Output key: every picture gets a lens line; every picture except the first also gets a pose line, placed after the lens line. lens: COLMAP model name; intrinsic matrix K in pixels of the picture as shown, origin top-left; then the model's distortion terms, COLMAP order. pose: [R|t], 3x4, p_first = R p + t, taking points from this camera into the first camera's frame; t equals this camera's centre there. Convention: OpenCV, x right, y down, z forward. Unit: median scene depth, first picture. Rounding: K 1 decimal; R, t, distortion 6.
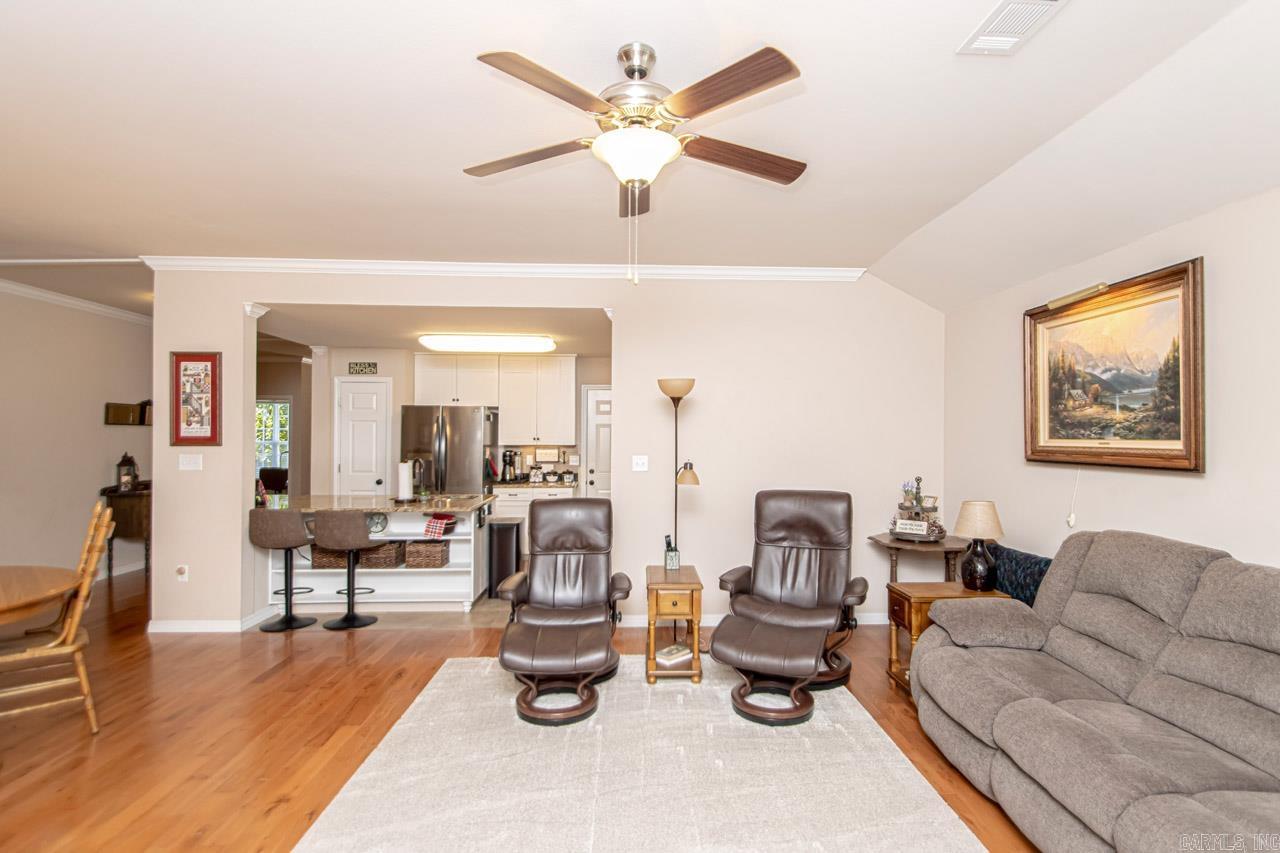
lens RADIAL K [[611.8, 0, 649.9], [0, 611.8, 428.7], [0, 0, 1]] dist [0.000997, -0.000964]
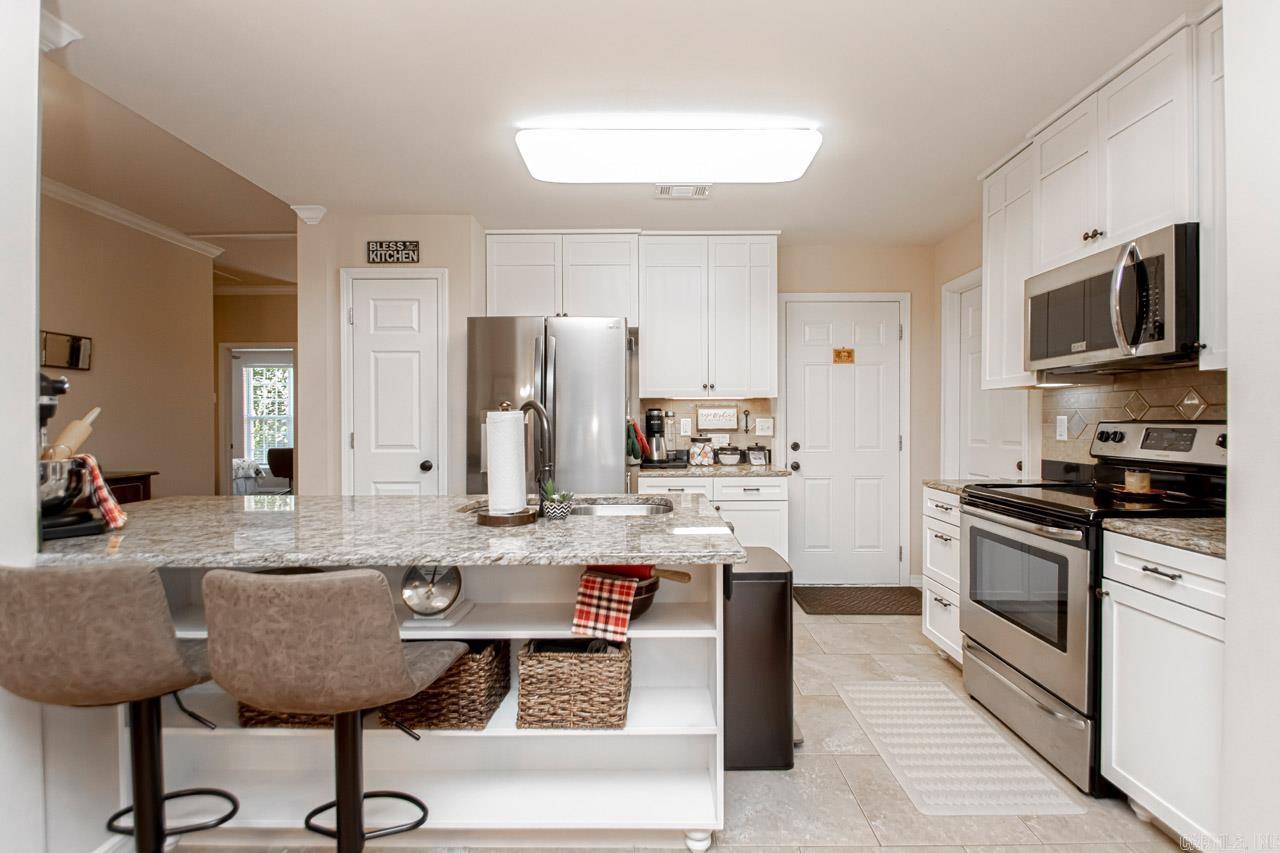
lens RADIAL K [[594.8, 0, 652.6], [0, 594.8, 421.9], [0, 0, 1]] dist [0.033964, -0.029590]
pose [[0.998847, -0.006870, -0.047515, -0.341792], [0.007528, 0.999878, 0.013681, 0.066132], [0.047415, -0.014023, 0.998777, 0.759860]]
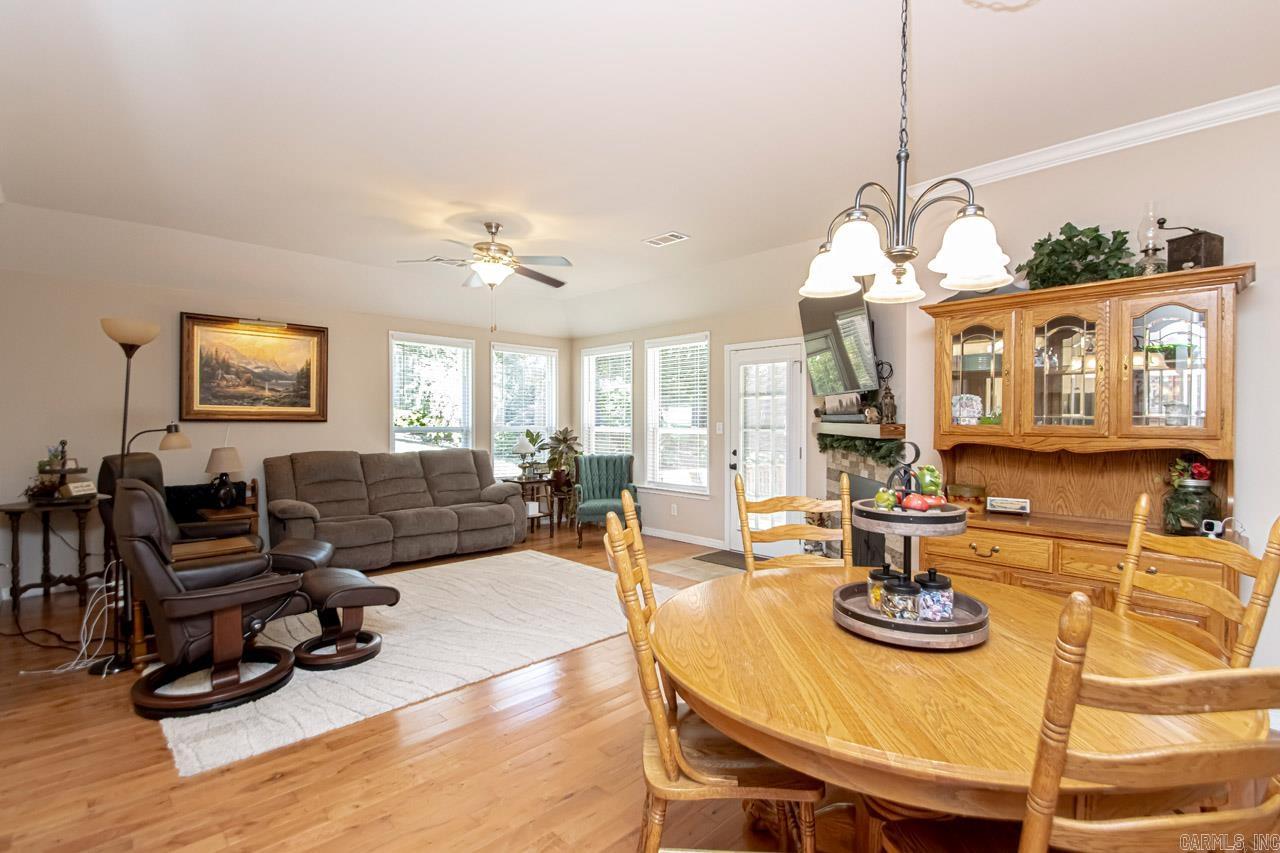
lens RADIAL K [[582.7, 0, 649.9], [0, 582.7, 425.8], [0, 0, 1]] dist [0.000316, -0.001258]
pose [[-0.671723, -0.008847, 0.740750, -0.898848], [-0.013828, 0.999904, -0.000597, 0.042200], [-0.740673, -0.010644, -0.671781, 0.920419]]
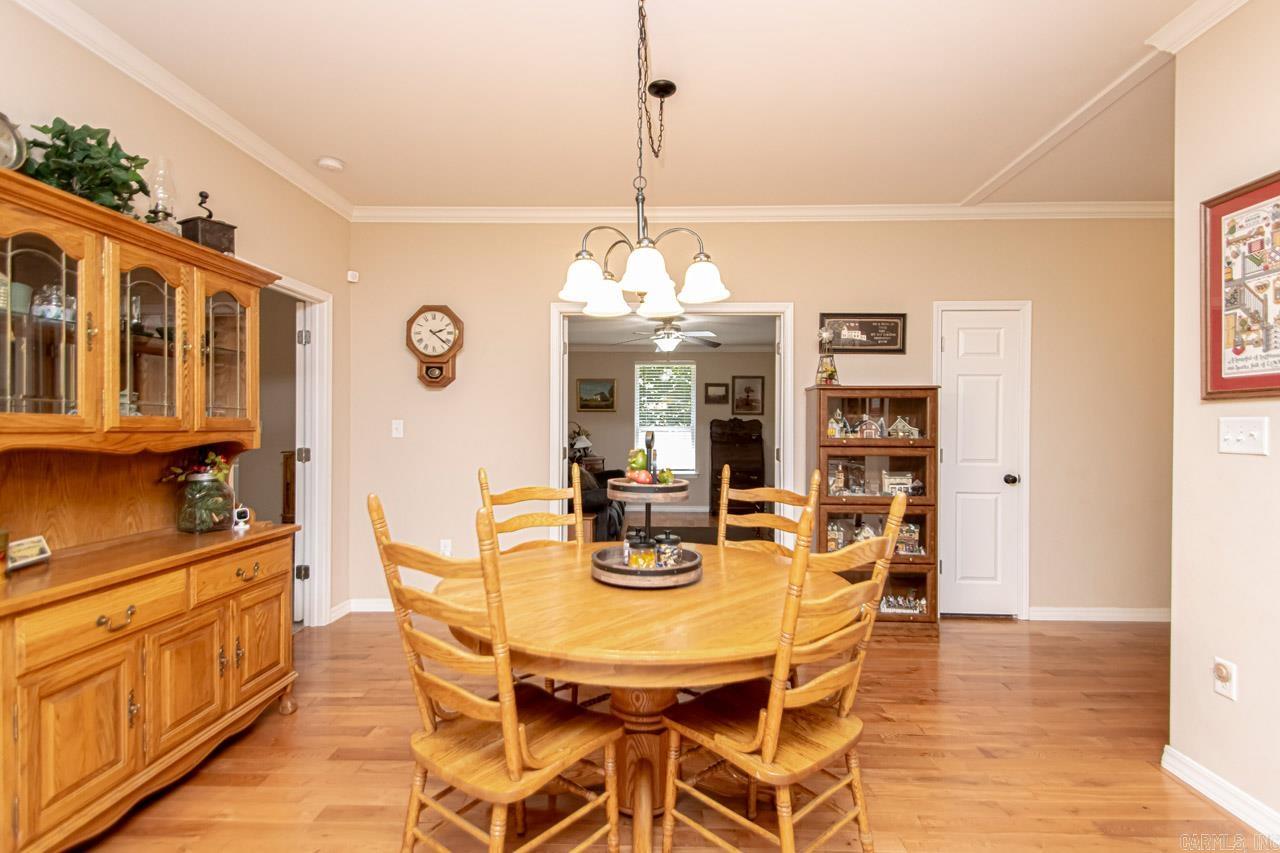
lens RADIAL K [[611.8, 0, 649.9], [0, 611.8, 428.7], [0, 0, 1]] dist [0.000997, -0.000964]
pose [[-0.065146, 0.002229, -0.997873, -0.280218], [0.006452, 0.999978, 0.001812, 0.046567], [0.997855, -0.006321, -0.065159, 0.600799]]
